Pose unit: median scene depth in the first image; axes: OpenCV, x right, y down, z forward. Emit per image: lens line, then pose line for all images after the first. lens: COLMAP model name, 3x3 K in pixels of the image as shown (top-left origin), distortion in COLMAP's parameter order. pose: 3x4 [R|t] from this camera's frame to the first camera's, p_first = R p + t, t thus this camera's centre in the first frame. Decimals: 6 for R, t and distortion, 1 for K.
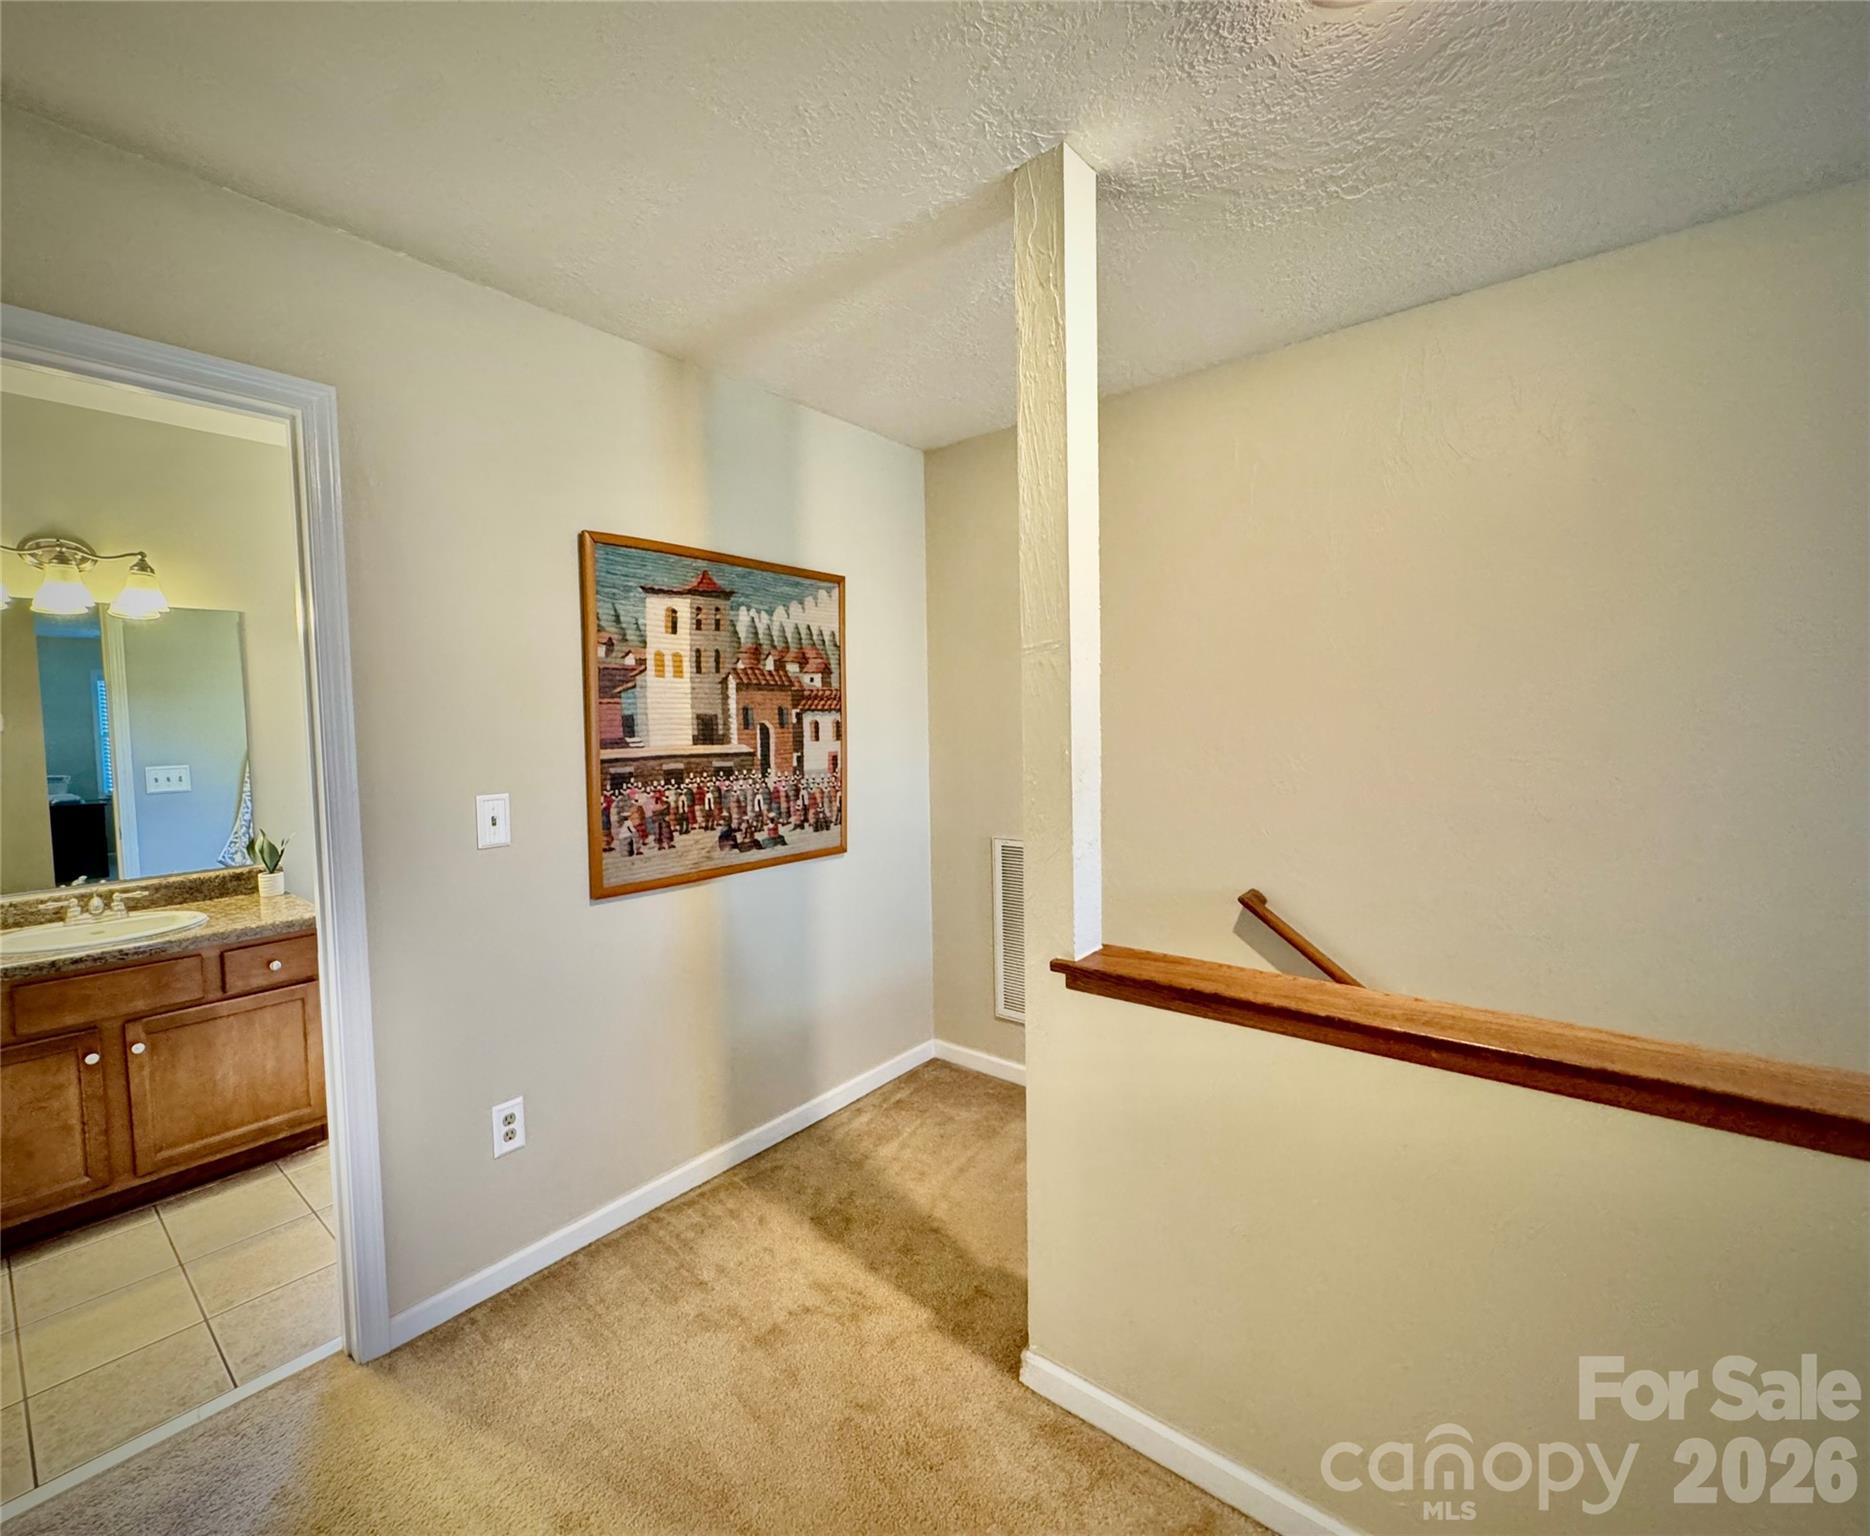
lens RADIAL K [[899.8, 0, 928.8], [0, 899.8, 754.4], [0, 0, 1]] dist [-0.001997, 0.000306]
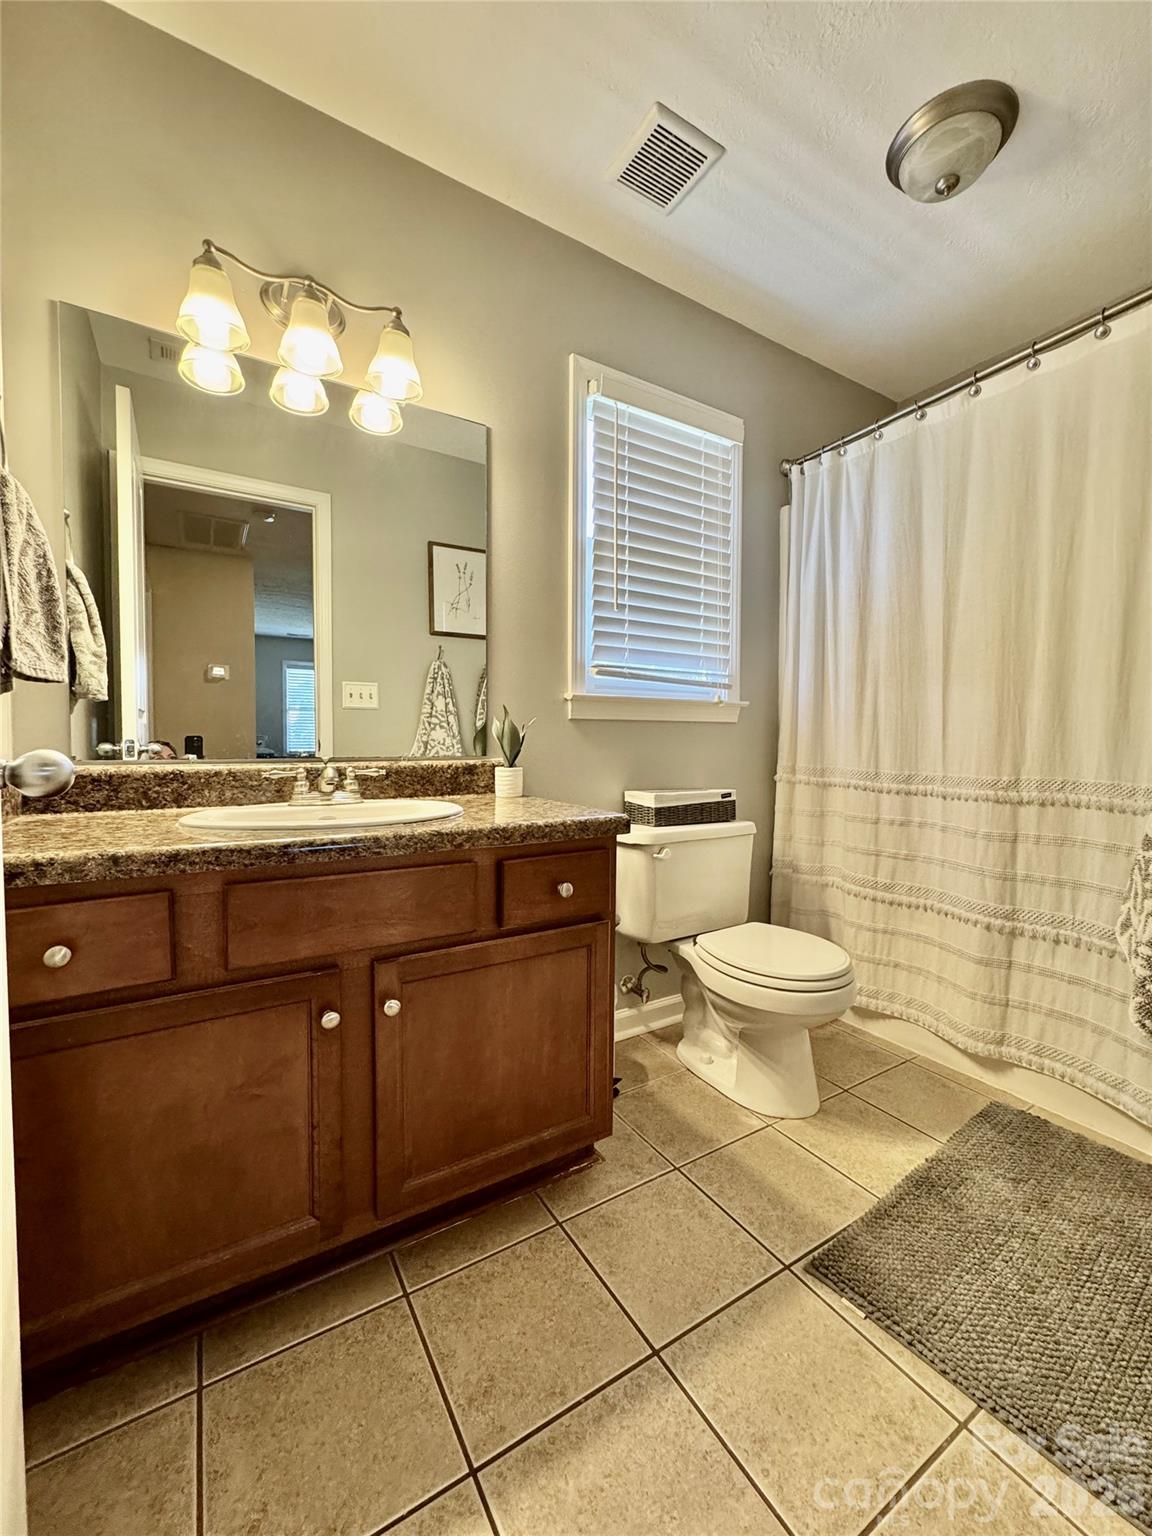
lens RADIAL K [[609.8, 0, 575.7], [0, 609.8, 774.9], [0, 0, 1]] dist [-0.006728, 0.000756]
pose [[0.961211, 0.036870, -0.273340, -0.622318], [-0.042269, 0.999010, -0.013890, 0.164715], [0.272557, 0.024905, 0.961817, 0.606970]]
